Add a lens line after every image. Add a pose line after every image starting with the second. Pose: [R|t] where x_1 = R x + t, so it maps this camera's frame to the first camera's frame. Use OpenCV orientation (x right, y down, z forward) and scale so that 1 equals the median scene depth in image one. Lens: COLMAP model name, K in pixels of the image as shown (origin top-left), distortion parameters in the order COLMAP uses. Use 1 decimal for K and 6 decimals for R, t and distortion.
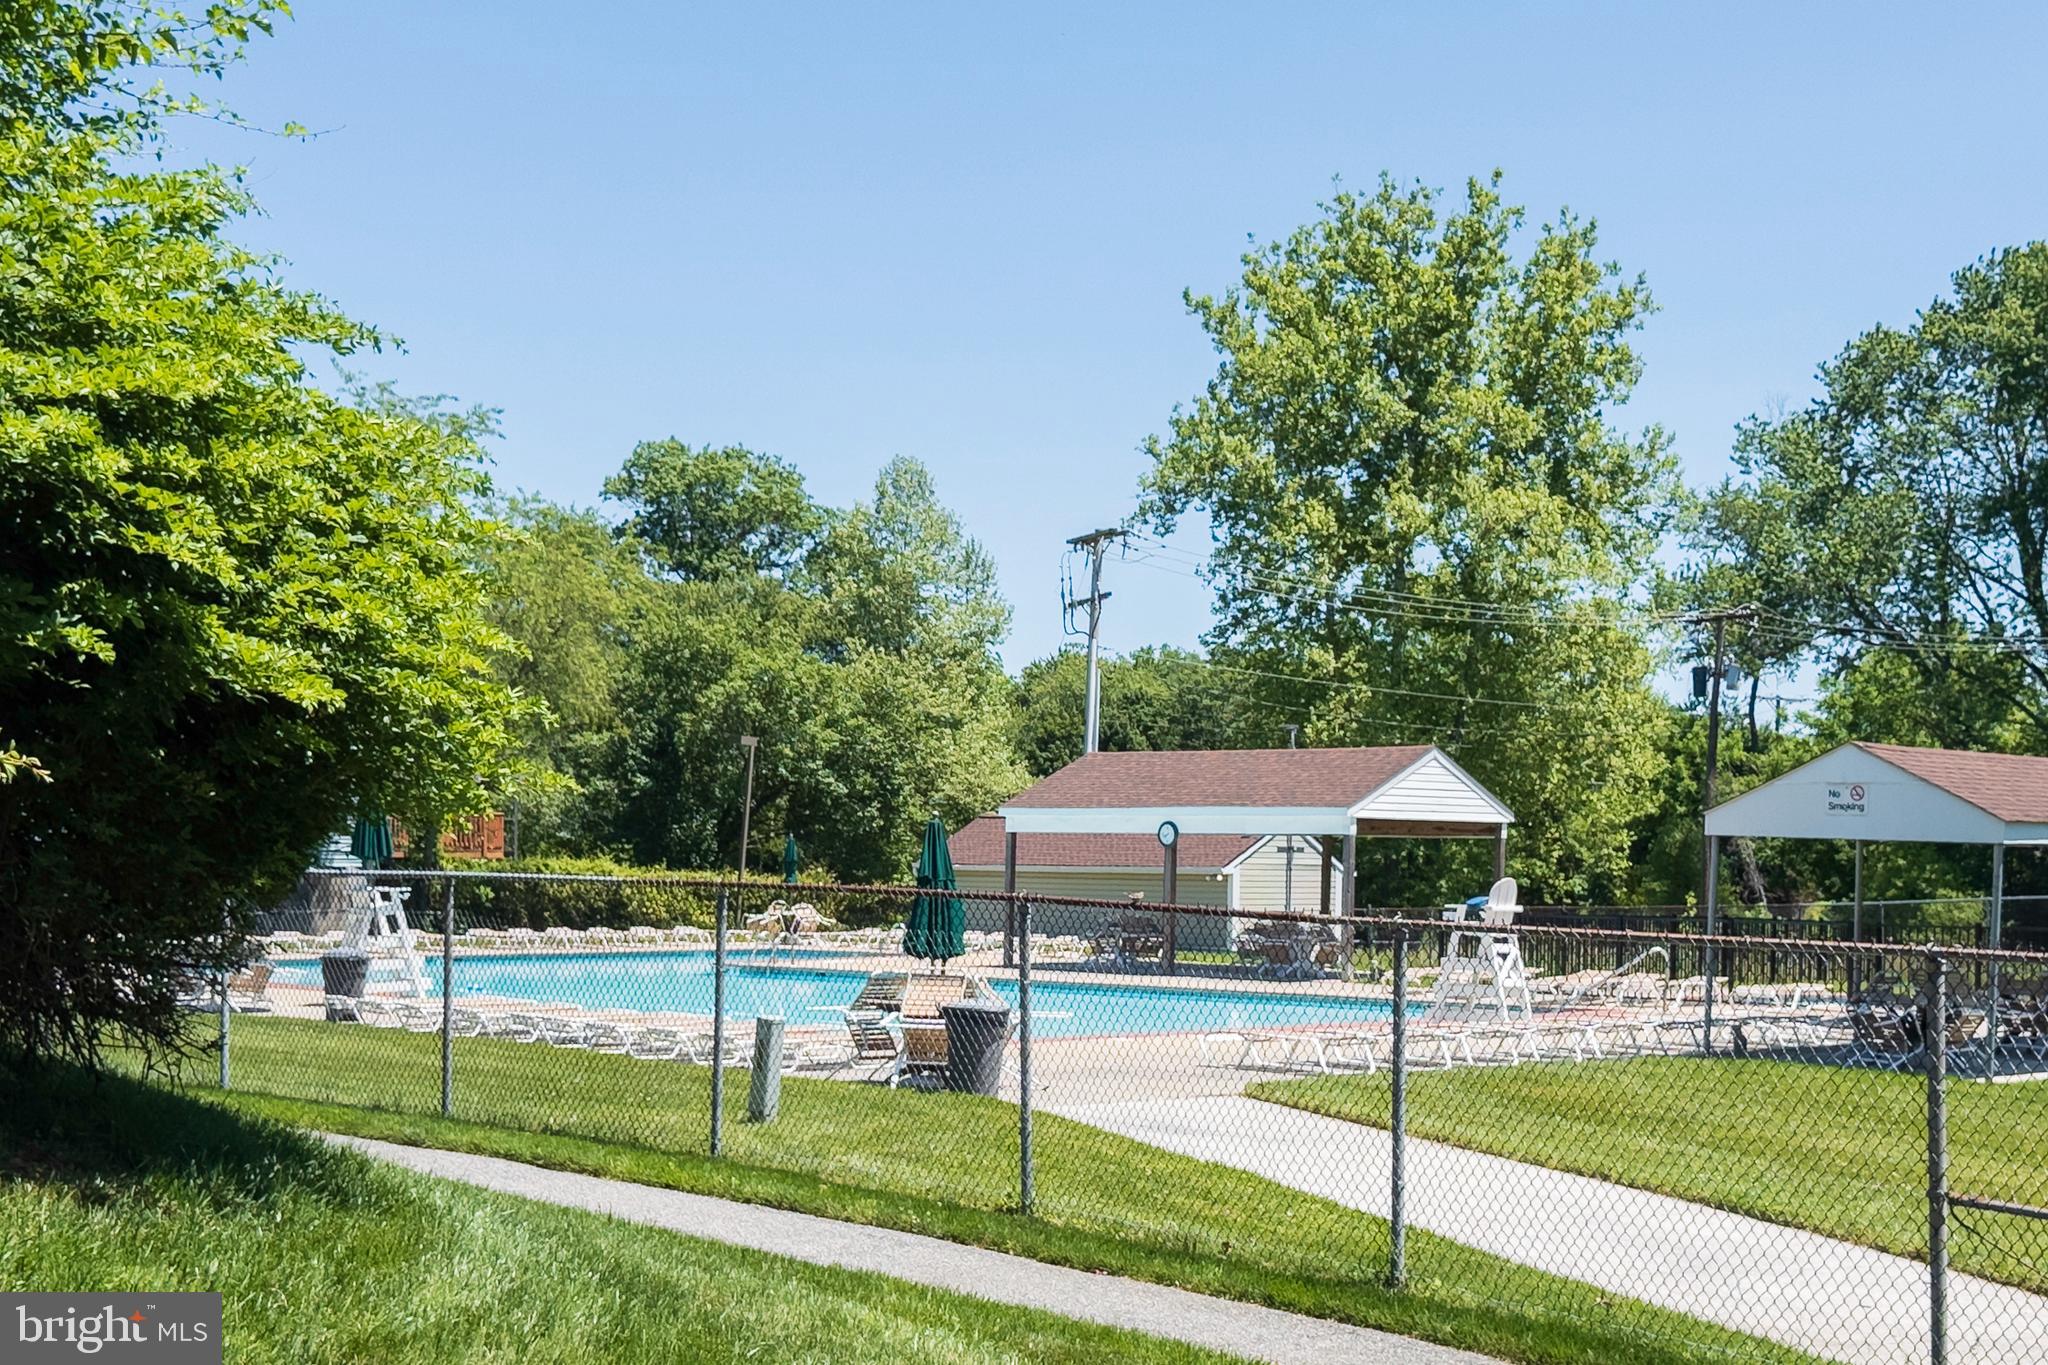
lens RADIAL K [[2636.3, 0, 1024.0], [0, 2636.3, 682.5], [0, 0, 1]] dist [0.147621, 0.001552]
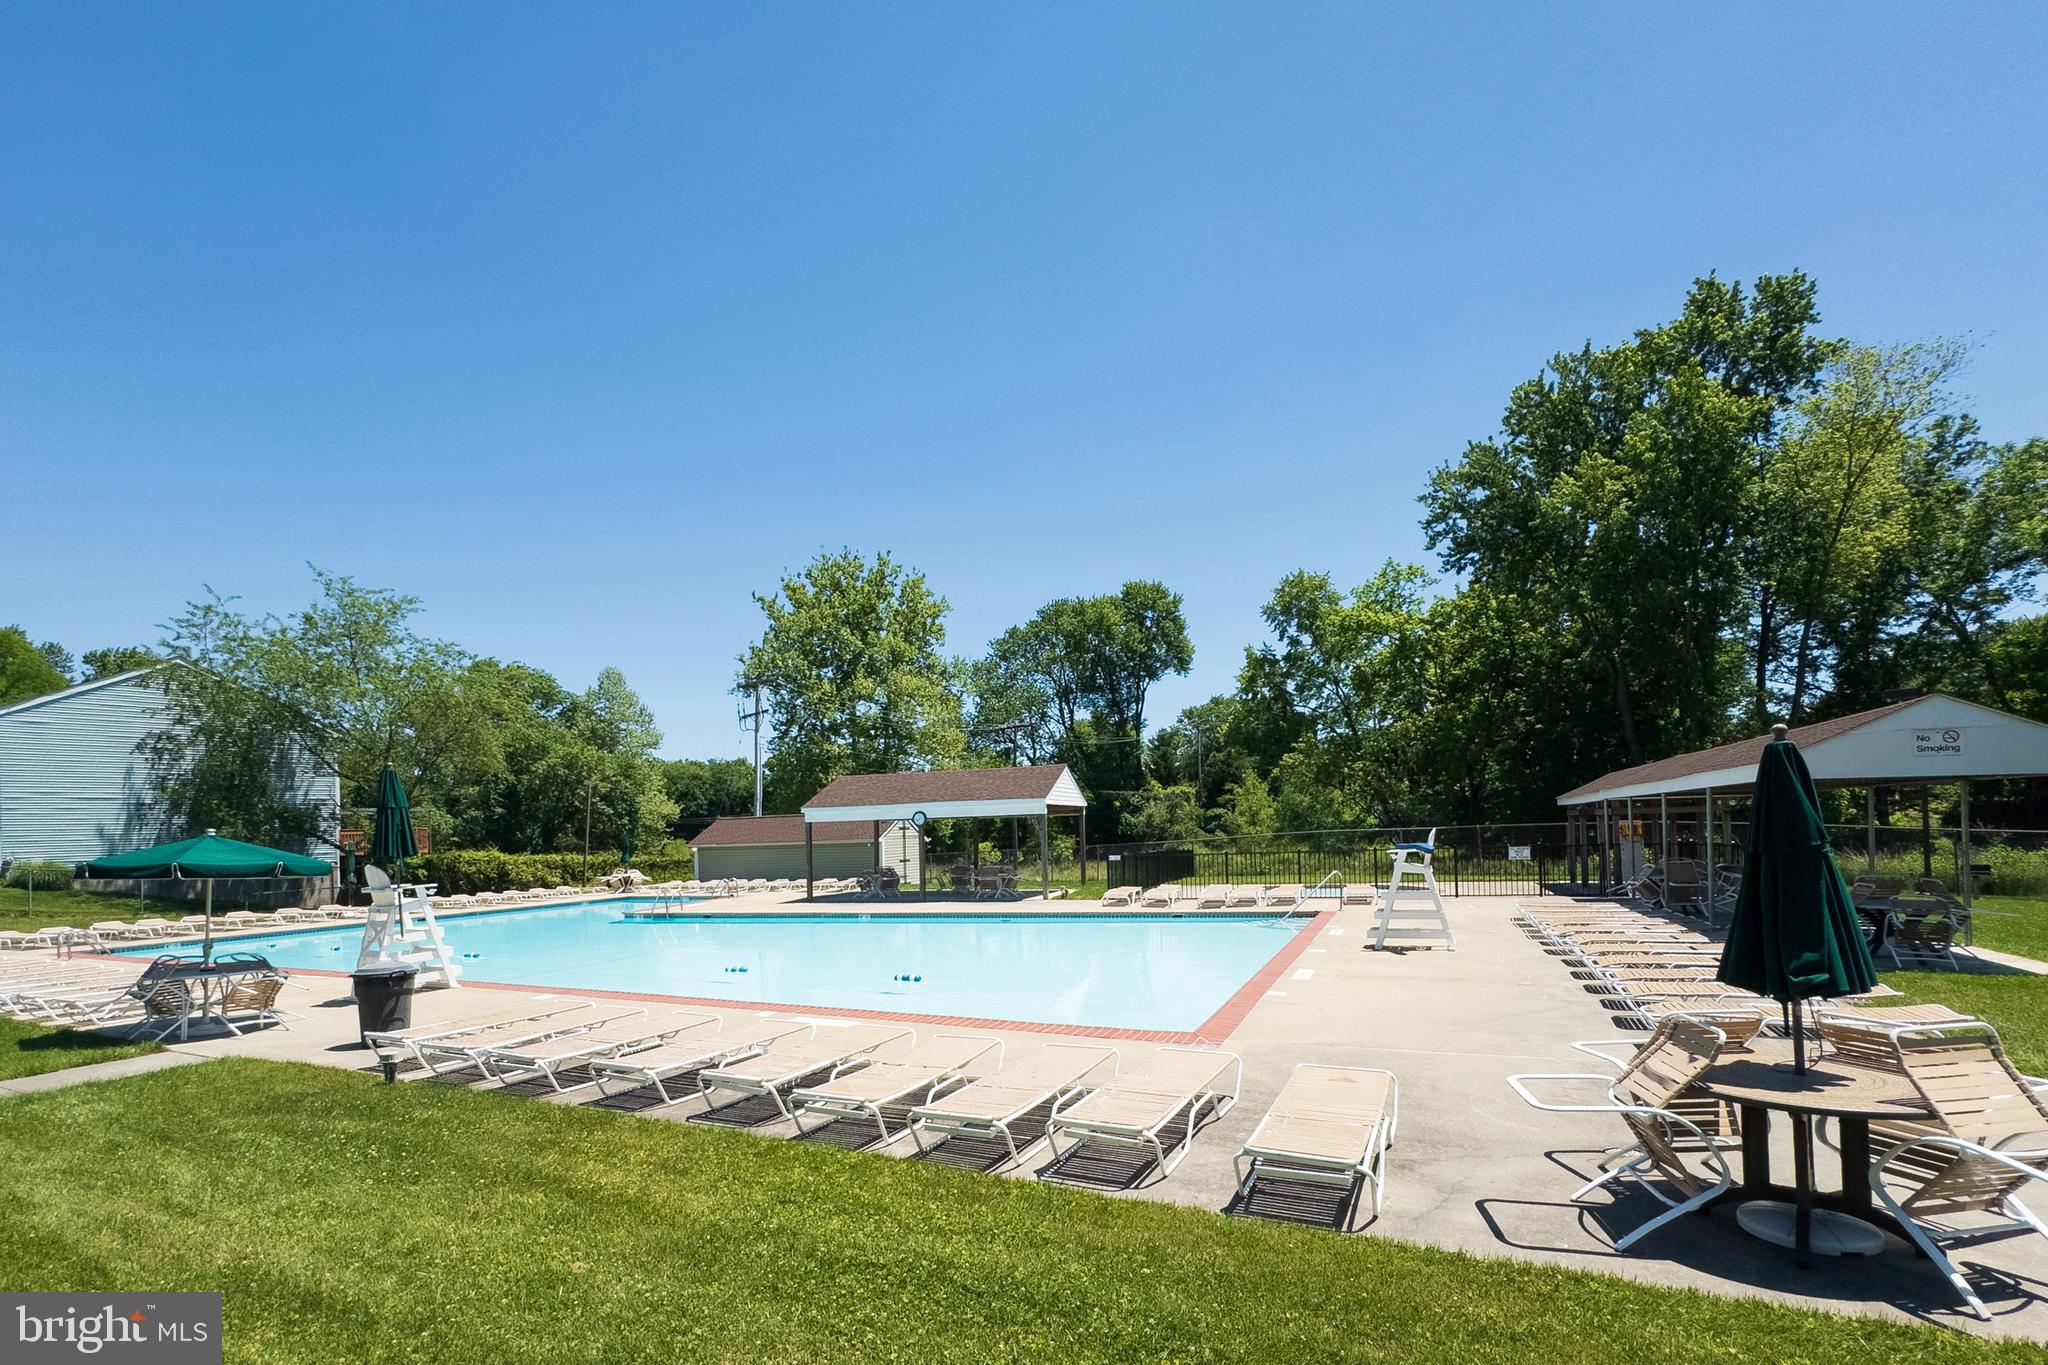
lens RADIAL K [[936.8, 0, 1021.9], [0, 936.8, 759.5], [0, 0, 1]] dist [-0.000263, 0.000102]
pose [[0.921105, -0.012229, 0.389122, -0.050366], [0.017162, 0.999810, -0.009204, 0.010942], [-0.388935, 0.015156, 0.921140, 0.176579]]
